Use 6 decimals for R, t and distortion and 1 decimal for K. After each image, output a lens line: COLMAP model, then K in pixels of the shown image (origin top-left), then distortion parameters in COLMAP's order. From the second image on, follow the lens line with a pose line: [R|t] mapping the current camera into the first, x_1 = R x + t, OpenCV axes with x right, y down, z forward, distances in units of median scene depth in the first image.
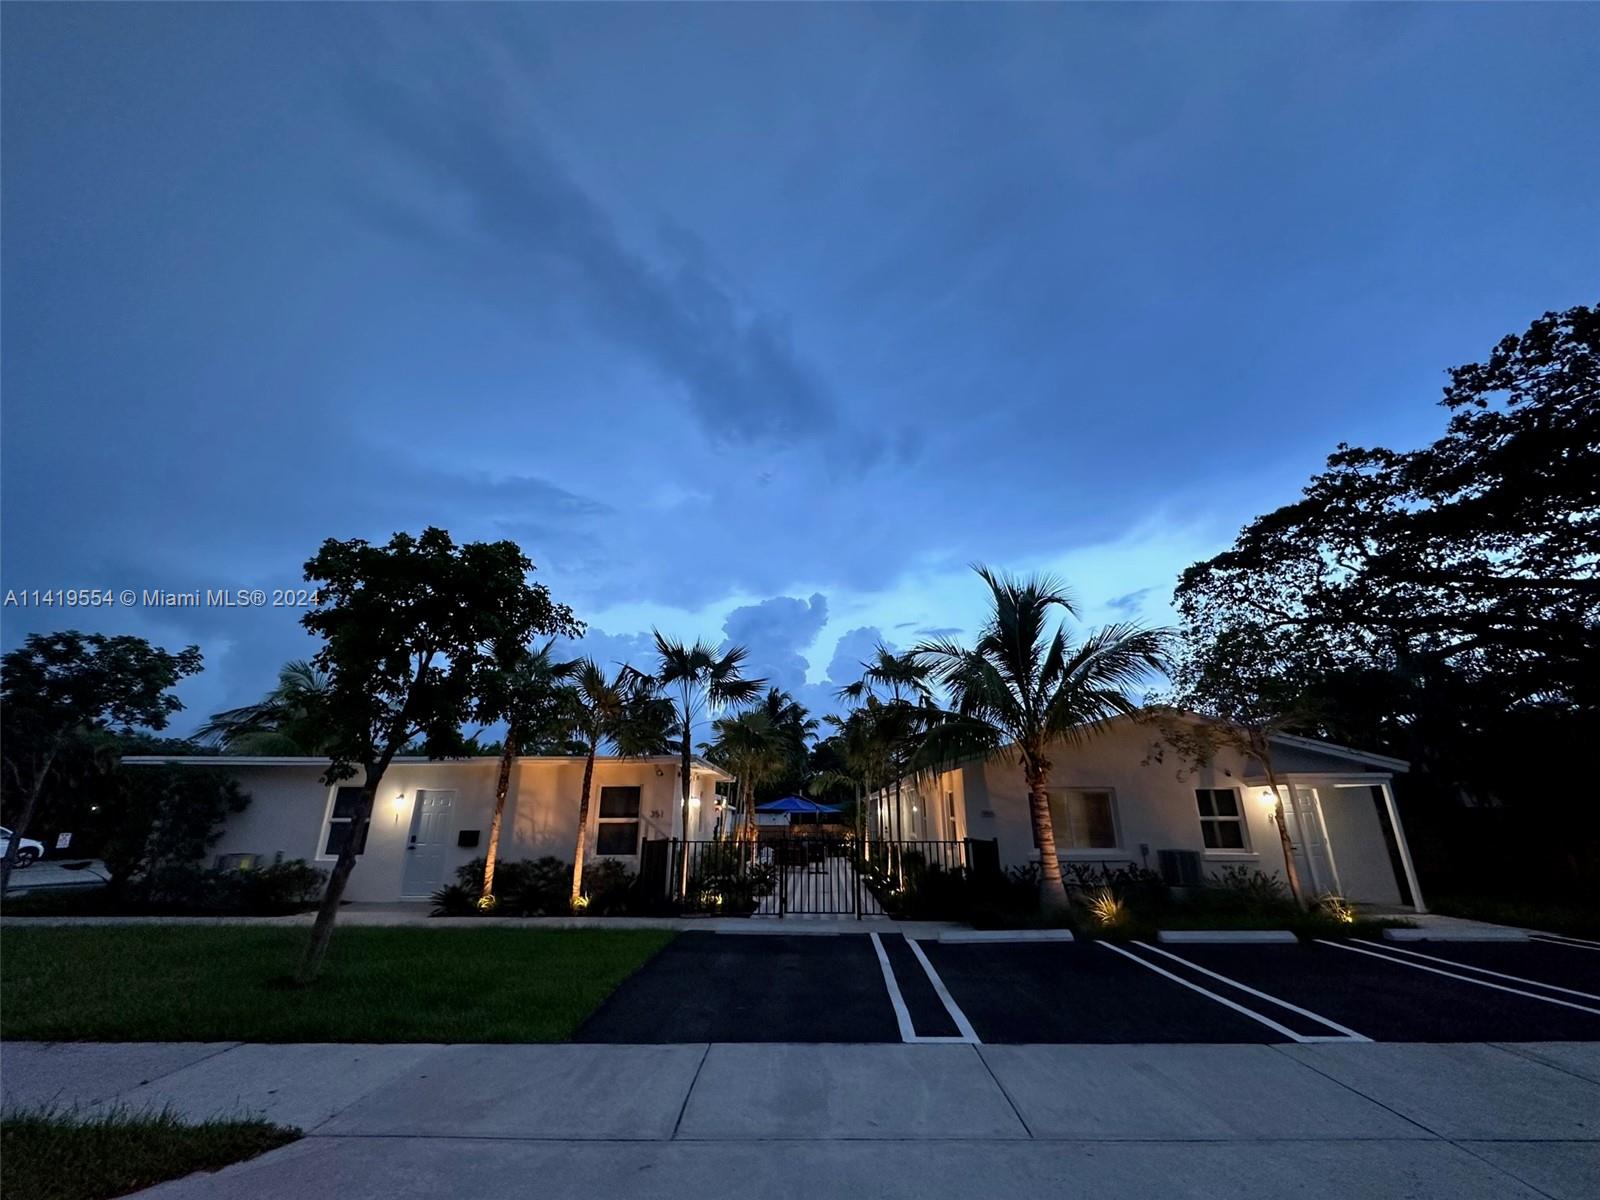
lens RADIAL K [[636.3, 0, 800.0], [0, 636.3, 600.0], [0, 0, 1]] dist [-0.001888, -0.000286]
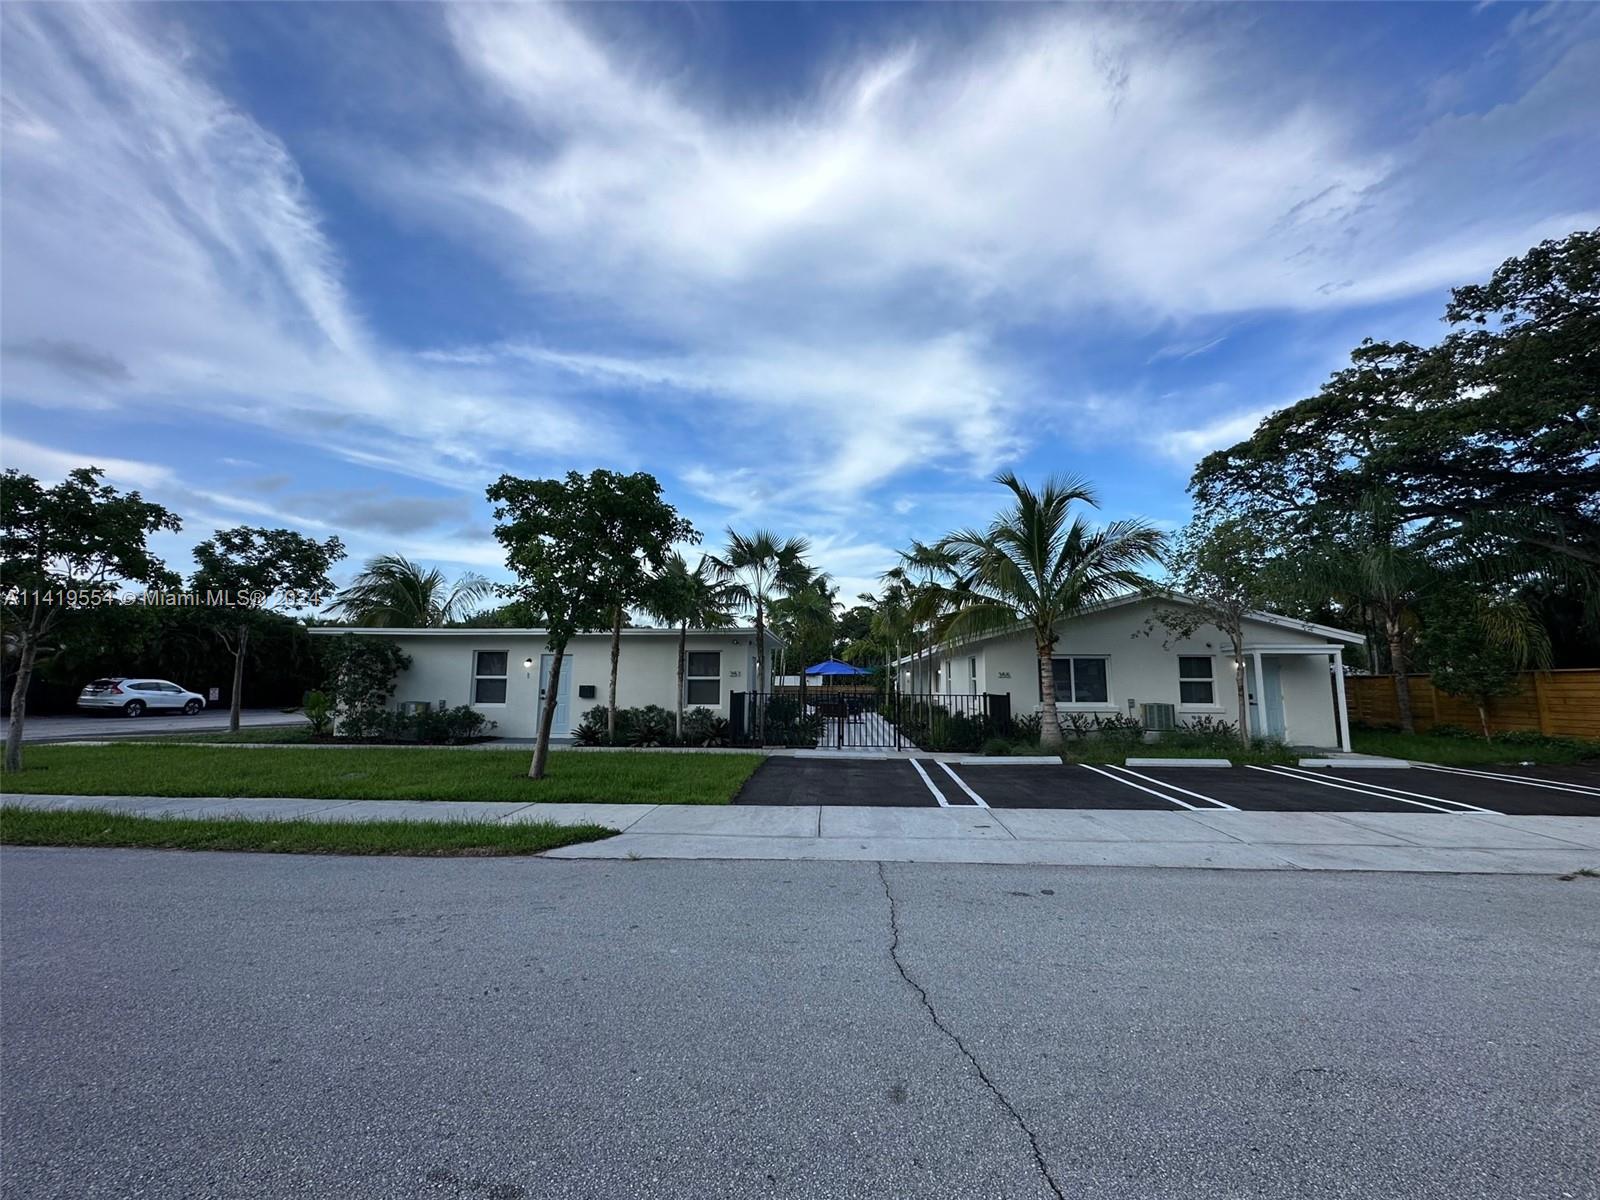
lens RADIAL K [[636.3, 0, 800.0], [0, 636.3, 600.0], [0, 0, 1]] dist [-0.001888, -0.000286]
pose [[0.999350, 0.001259, -0.036020, -0.049185], [0.006073, 0.979220, 0.202711, -0.052313], [0.035527, -0.202798, 0.978576, -0.172162]]
